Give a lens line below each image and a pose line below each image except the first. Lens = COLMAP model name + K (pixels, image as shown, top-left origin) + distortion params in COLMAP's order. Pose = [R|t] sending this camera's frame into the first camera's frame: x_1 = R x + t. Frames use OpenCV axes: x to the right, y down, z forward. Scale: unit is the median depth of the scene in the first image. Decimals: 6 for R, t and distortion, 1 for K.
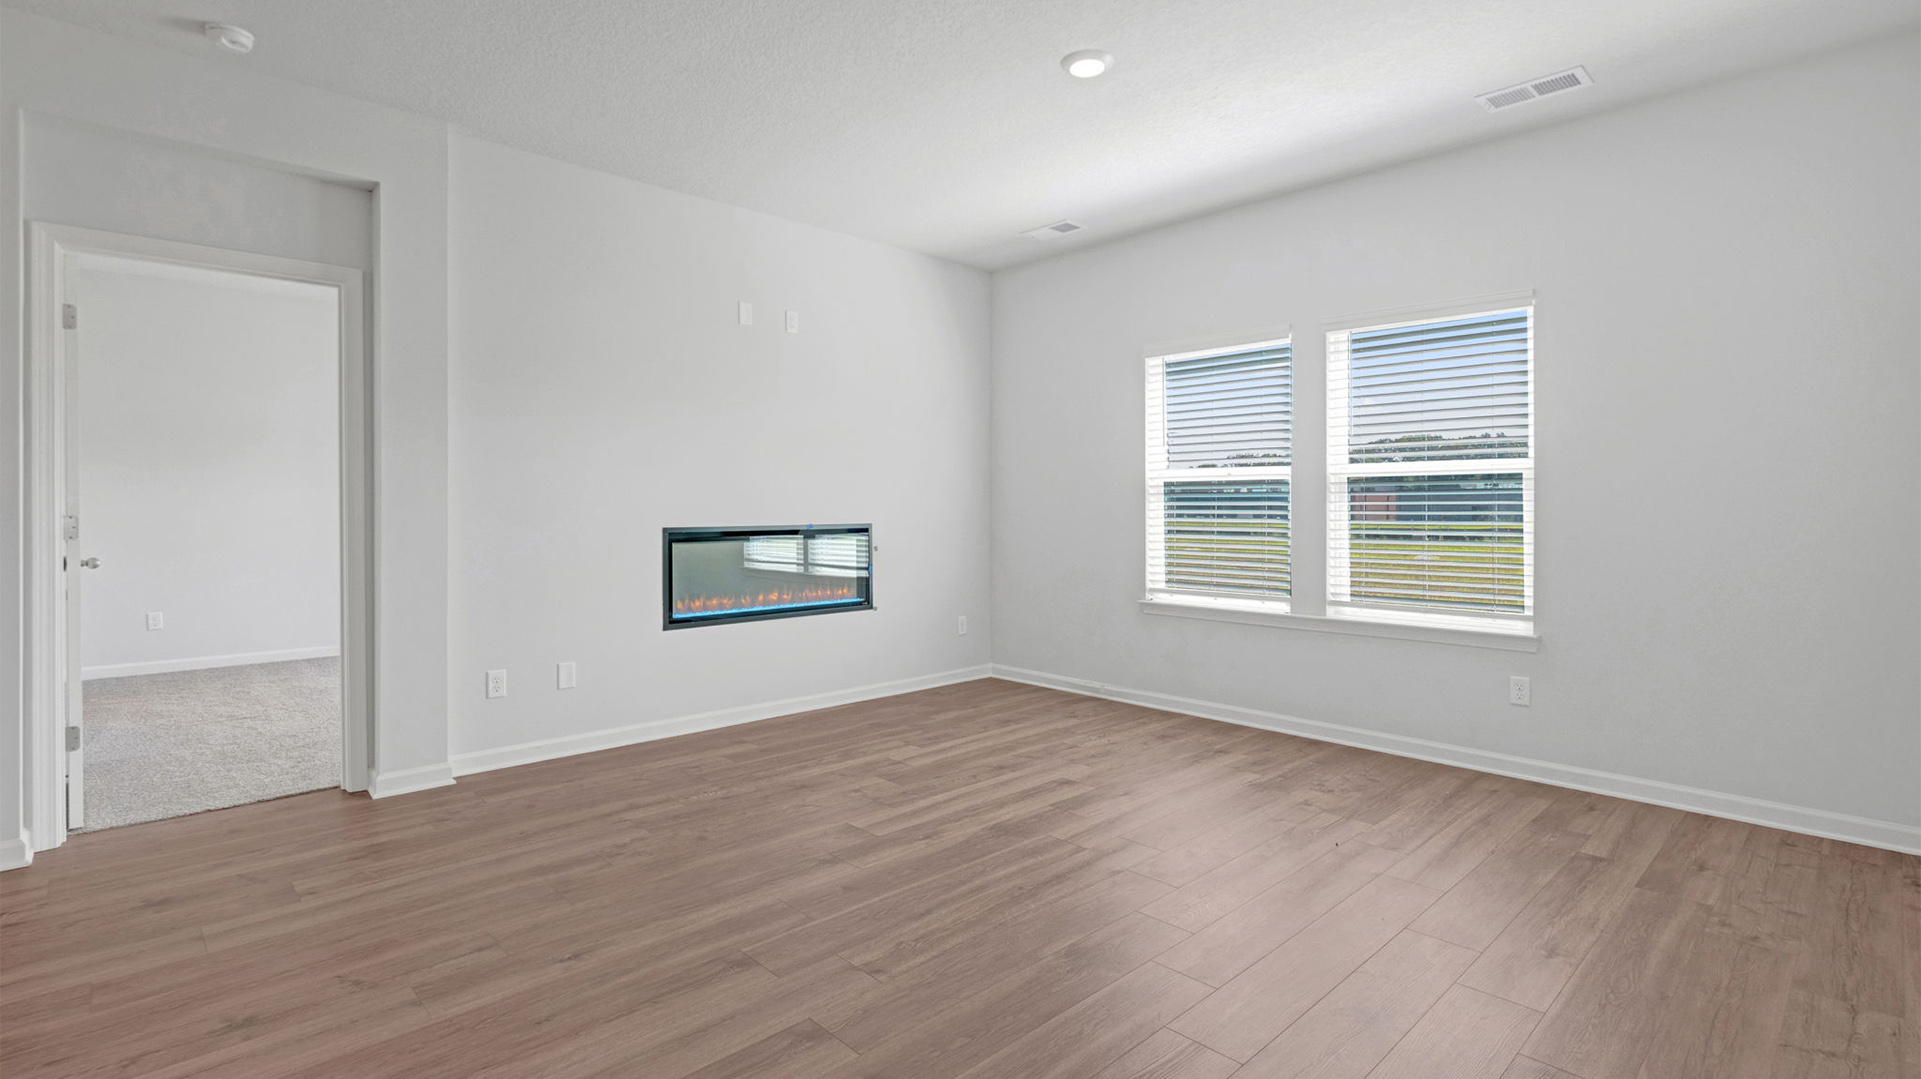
lens RADIAL K [[890.9, 0, 955.4], [0, 890.9, 499.0], [0, 0, 1]] dist [0.010780, -0.008542]
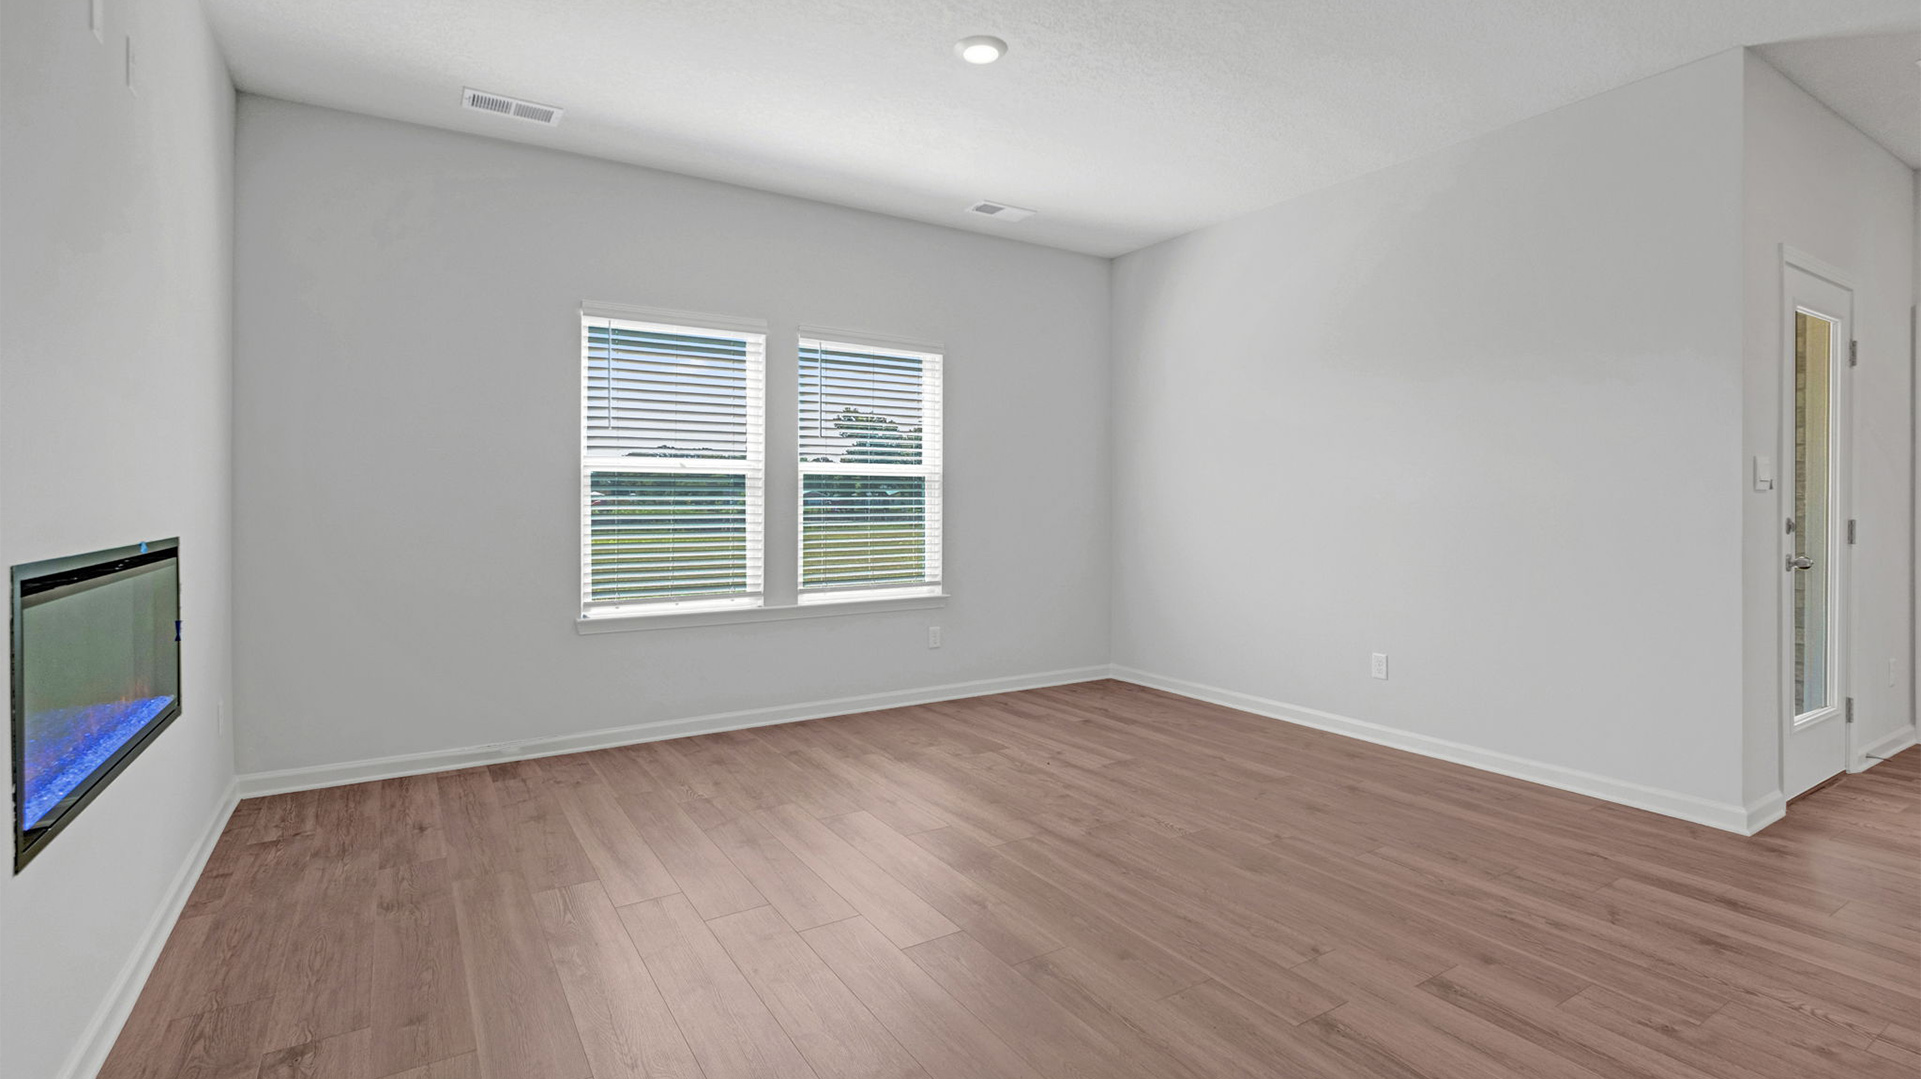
lens RADIAL K [[892.3, 0, 959.7], [0, 892.3, 482.2], [0, 0, 1]] dist [-0.000028, -0.000044]
pose [[0.200834, 0.022003, 0.979378, -0.607385], [-0.007023, 0.999754, -0.021021, 0.006682], [-0.979600, -0.002657, 0.200939, 0.610017]]
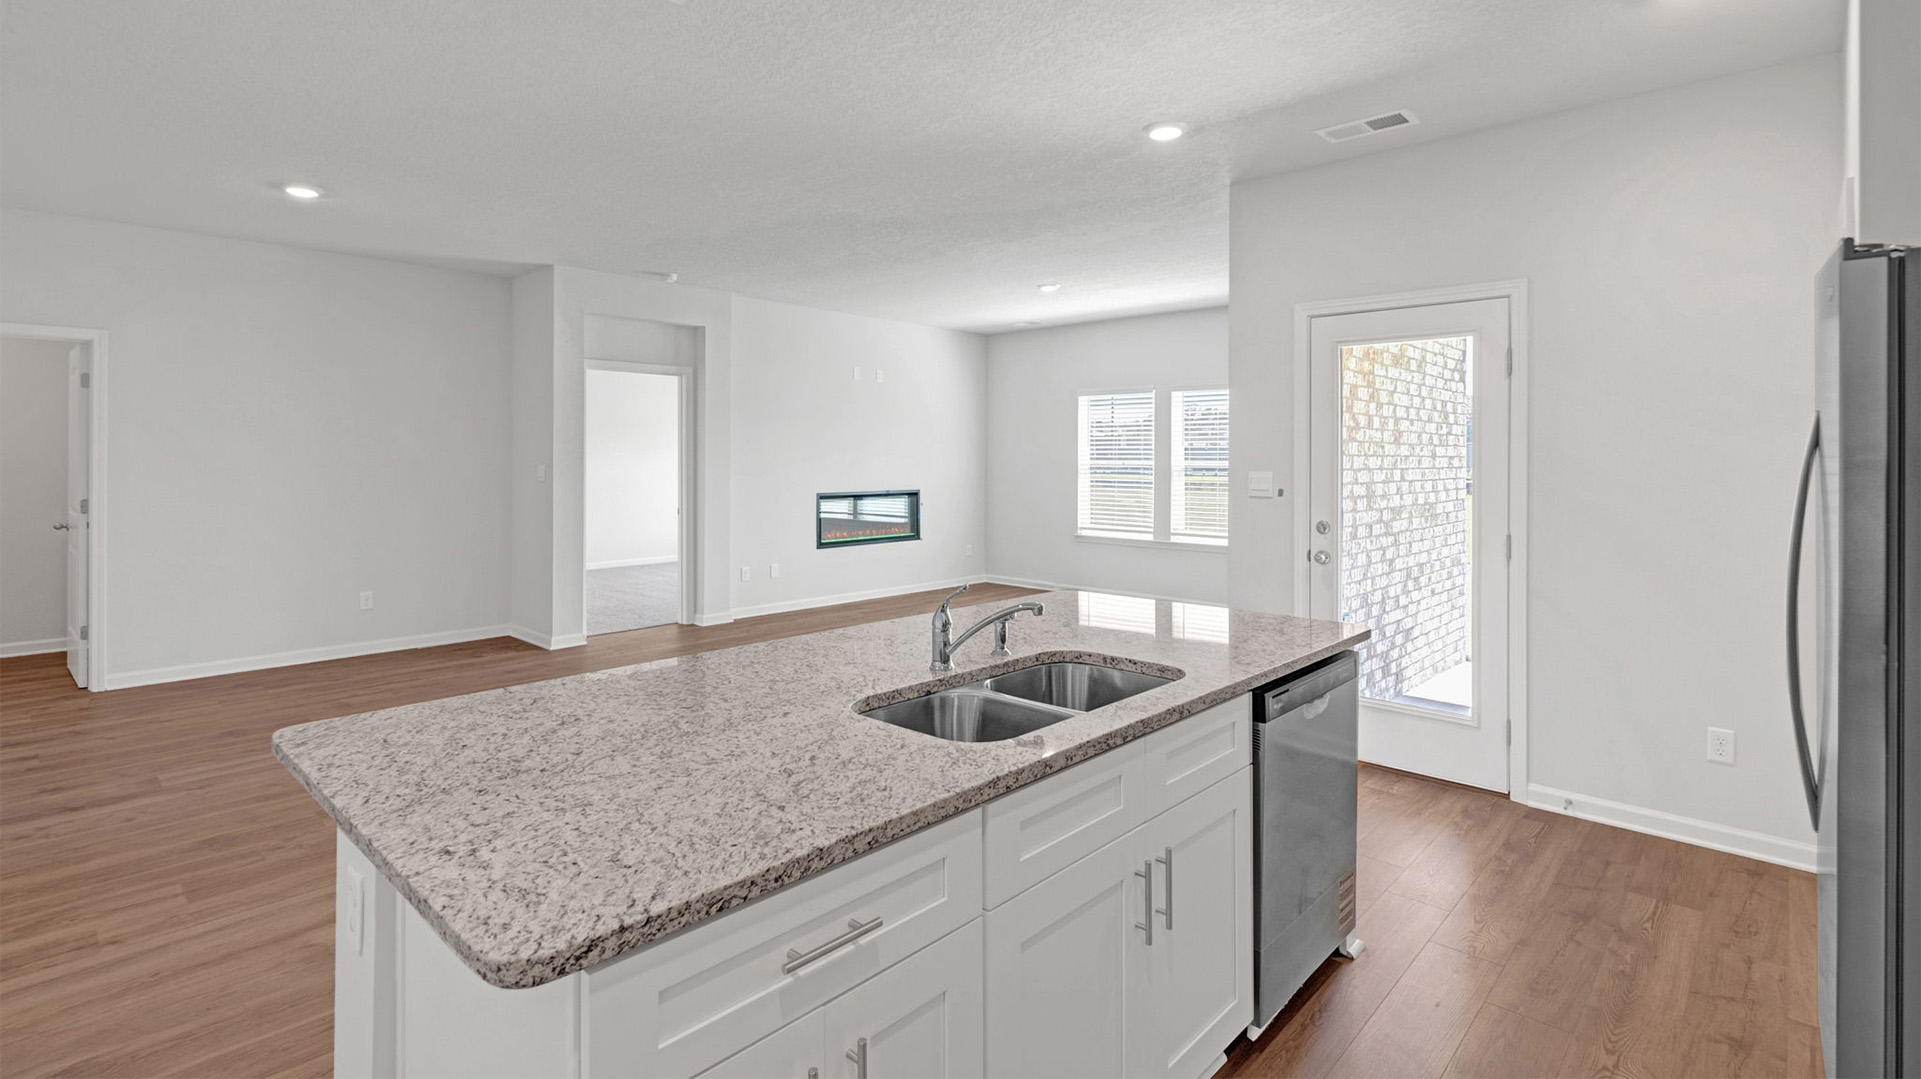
lens RADIAL K [[900.0, 0, 955.4], [0, 900.0, 450.4], [0, 0, 1]] dist [0.011205, -0.008534]
pose [[0.998307, 0.005051, 0.057948, -0.158065], [-0.005153, 0.999985, 0.001610, -0.063724], [-0.057939, -0.001906, 0.998318, -0.911544]]
